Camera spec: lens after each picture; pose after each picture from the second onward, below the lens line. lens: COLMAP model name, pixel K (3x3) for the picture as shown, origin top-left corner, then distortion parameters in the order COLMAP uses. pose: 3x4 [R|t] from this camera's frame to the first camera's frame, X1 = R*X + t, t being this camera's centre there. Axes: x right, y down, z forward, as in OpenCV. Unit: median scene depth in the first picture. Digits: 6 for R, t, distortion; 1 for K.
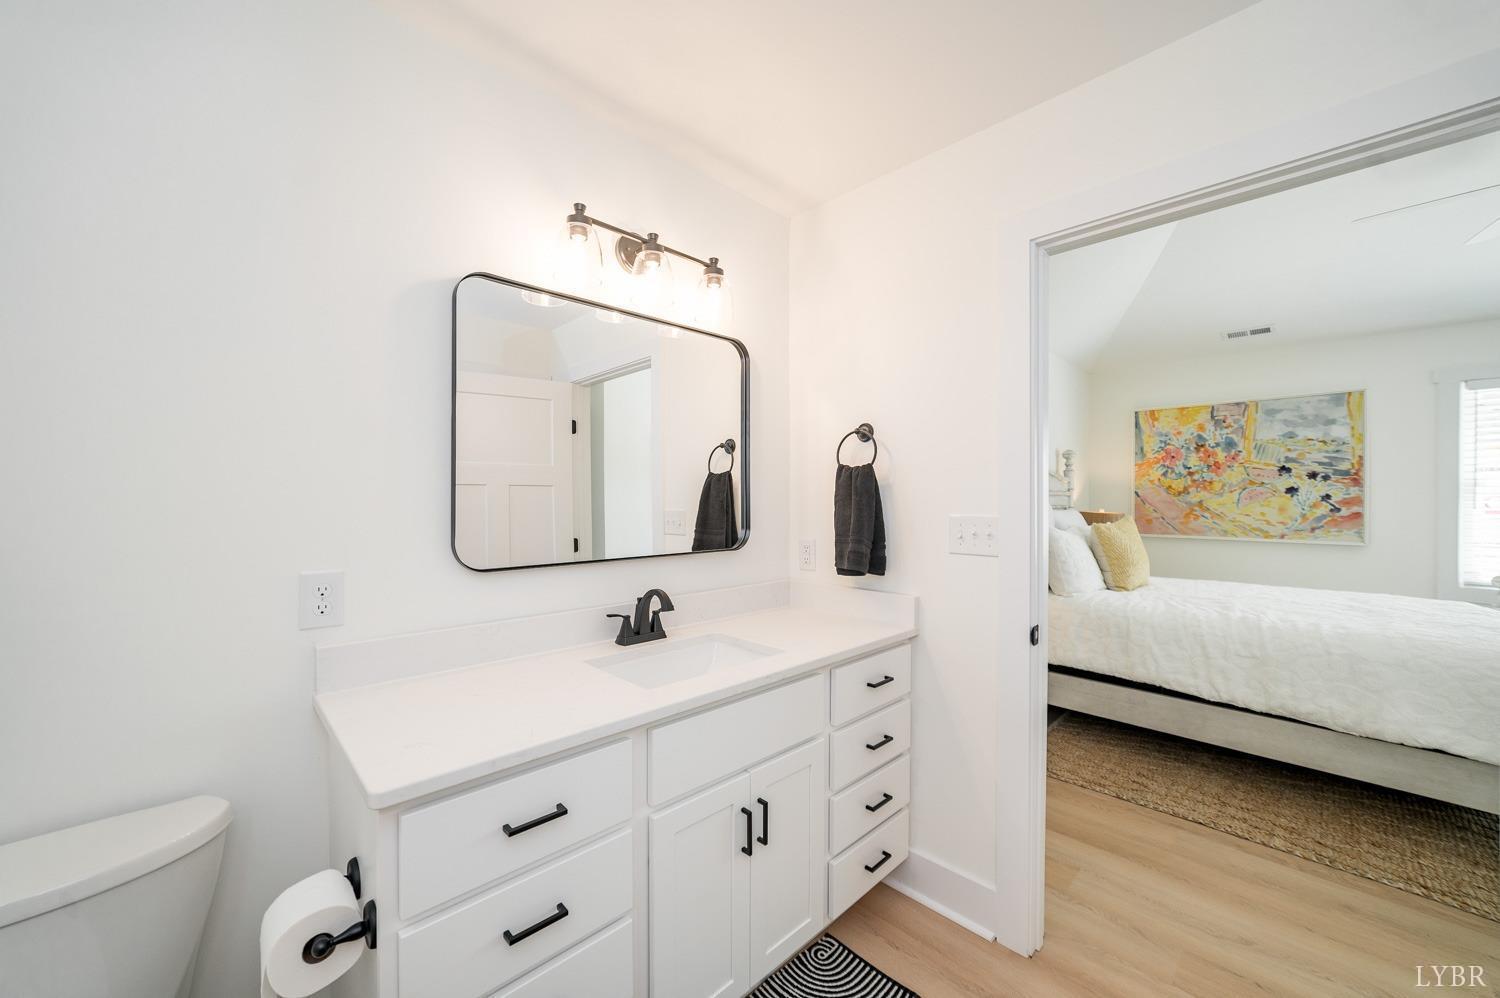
lens RADIAL K [[571.5, 0, 750.2], [0, 571.5, 493.7], [0, 0, 1]] dist [-0.018297, 0.005574]
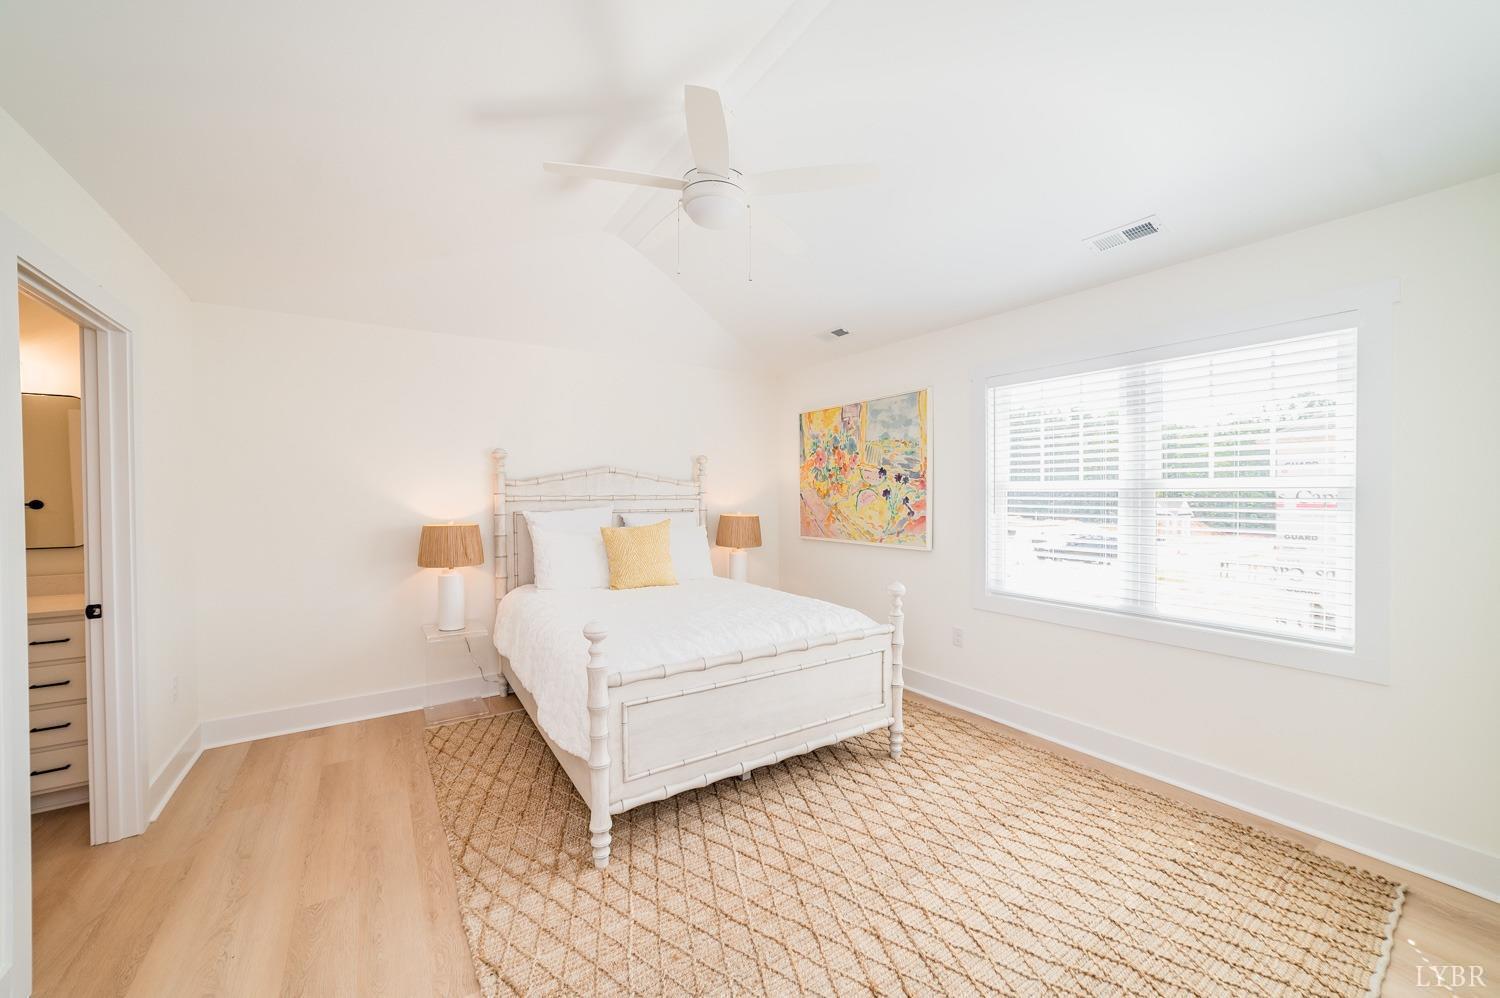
lens RADIAL K [[571.5, 0, 749.1], [0, 571.5, 503.3], [0, 0, 1]] dist [-0.018297, 0.005574]
pose [[0.984713, -0.001102, -0.174181, 0.880252], [0.004482, 0.999809, 0.019015, -0.007806], [0.174127, -0.019505, 0.984530, -0.012942]]
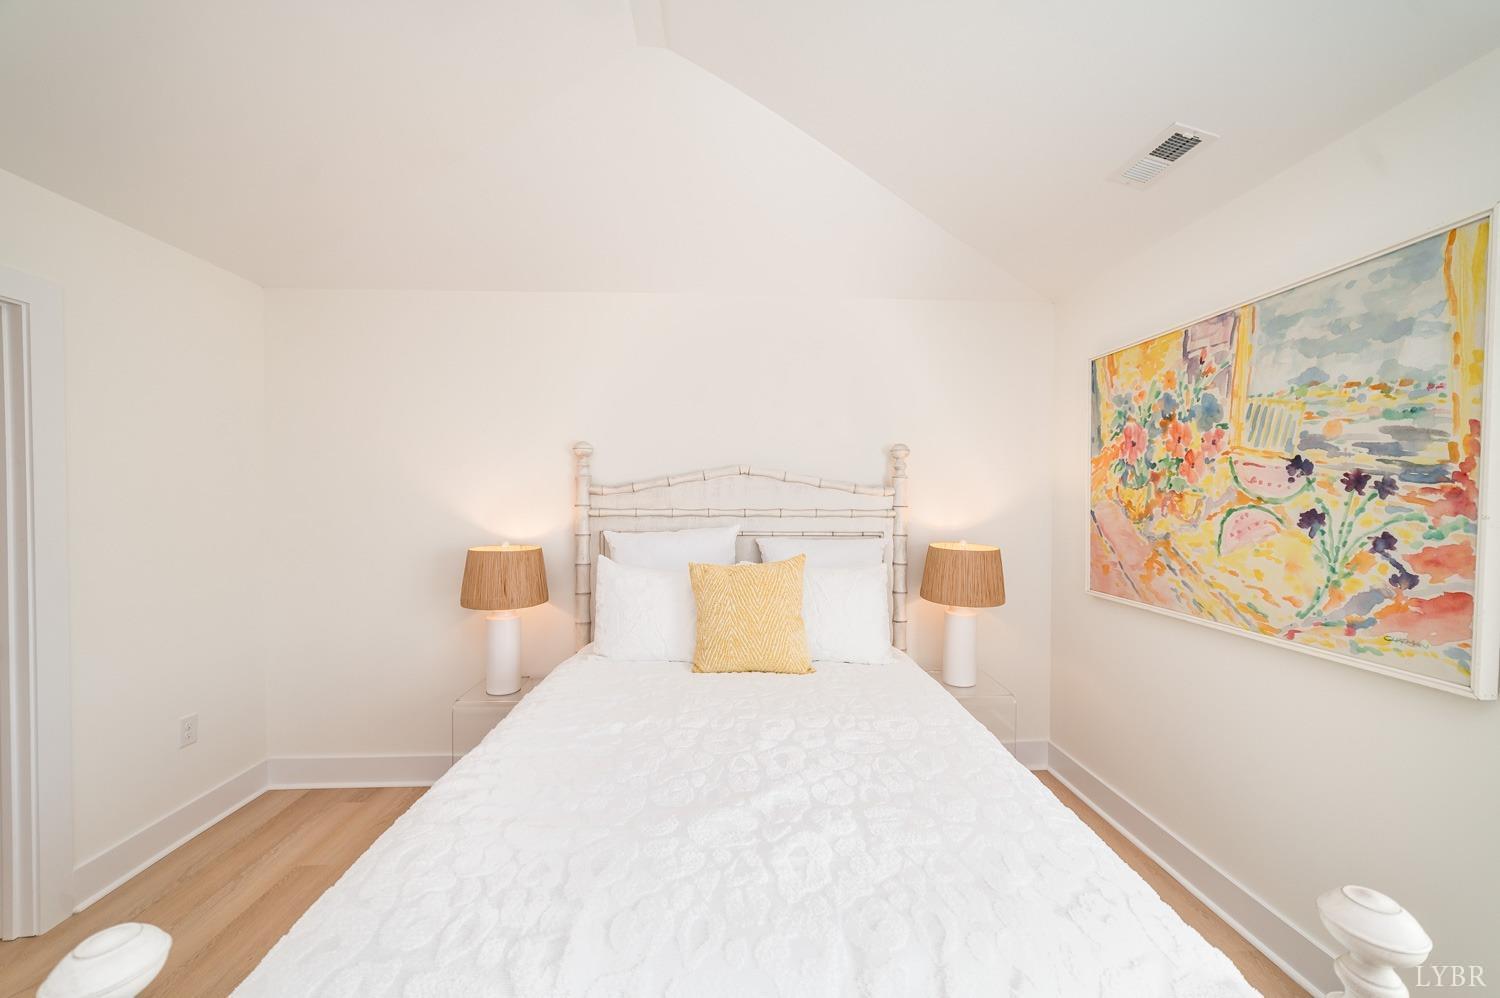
lens RADIAL K [[571.5, 0, 752.8], [0, 571.5, 505.9], [0, 0, 1]] dist [-0.018297, 0.005574]
pose [[0.761842, 0.016139, -0.647562, 0.899902], [-0.003685, 0.999781, 0.020583, -0.021418], [0.647752, -0.013295, 0.761735, 0.444943]]
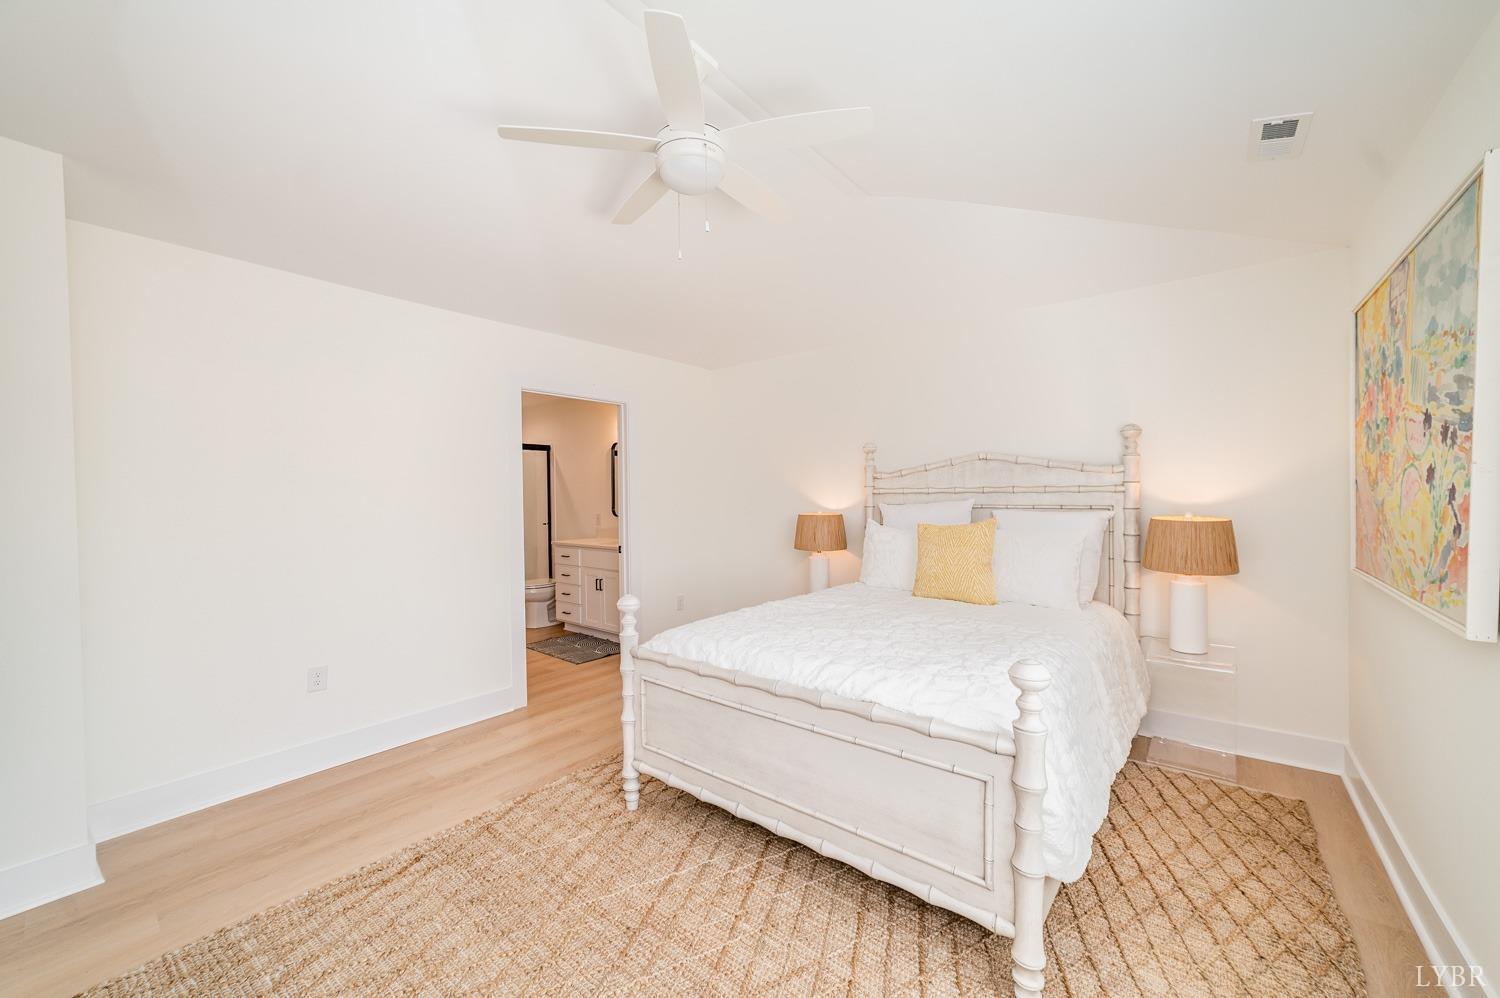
lens RADIAL K [[571.5, 0, 751.0], [0, 571.5, 505.6], [0, 0, 1]] dist [-0.018297, 0.005574]
pose [[0.134720, 0.019148, -0.990699, 1.245495], [0.011038, 0.999722, 0.020823, 0.001913], [0.990822, -0.013741, 0.134471, 0.492281]]
